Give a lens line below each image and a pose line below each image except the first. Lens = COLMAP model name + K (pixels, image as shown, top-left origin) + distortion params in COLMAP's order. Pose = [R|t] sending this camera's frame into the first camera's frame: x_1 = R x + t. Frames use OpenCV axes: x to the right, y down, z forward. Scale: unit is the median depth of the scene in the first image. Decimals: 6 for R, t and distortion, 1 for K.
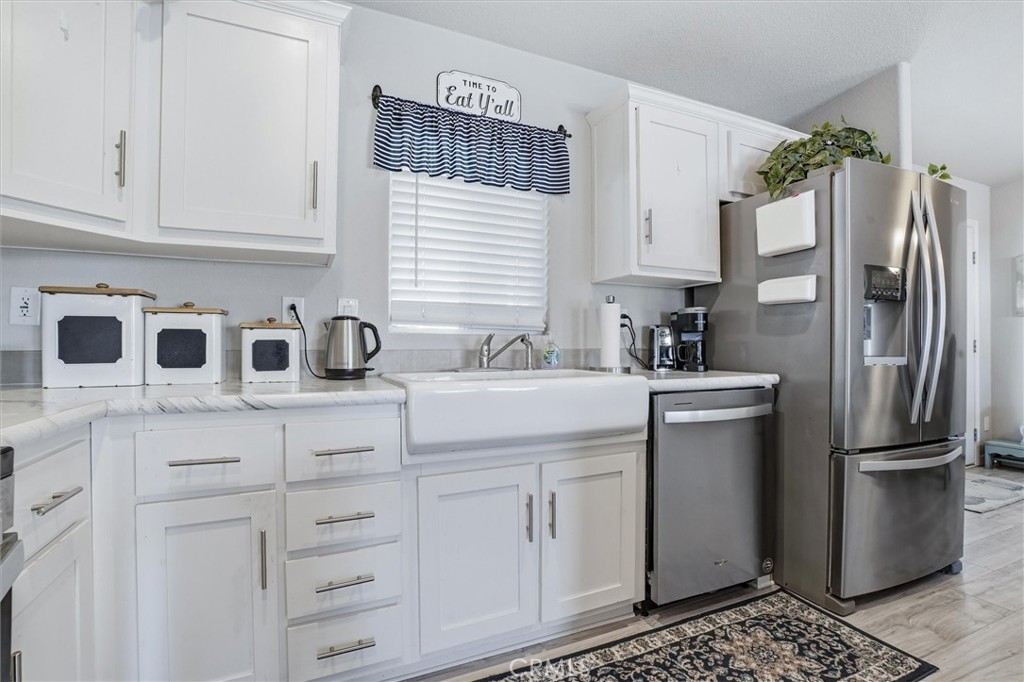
lens RADIAL K [[475.4, 0, 512.8], [0, 475.4, 343.5], [0, 0, 1]] dist [-0.059062, 0.021901]
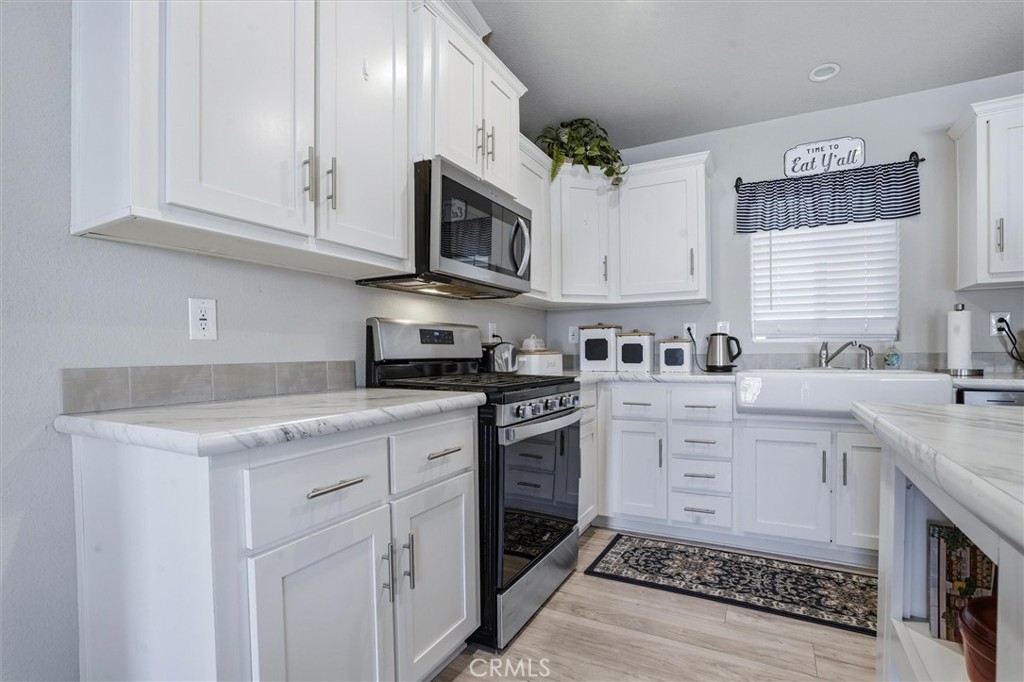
lens RADIAL K [[475.4, 0, 512.8], [0, 475.4, 343.5], [0, 0, 1]] dist [-0.059062, 0.021901]
pose [[0.612226, -0.019781, -0.790435, 0.470362], [0.009328, 0.999798, -0.017795, -0.000323], [0.790628, 0.003522, 0.612287, -0.526596]]
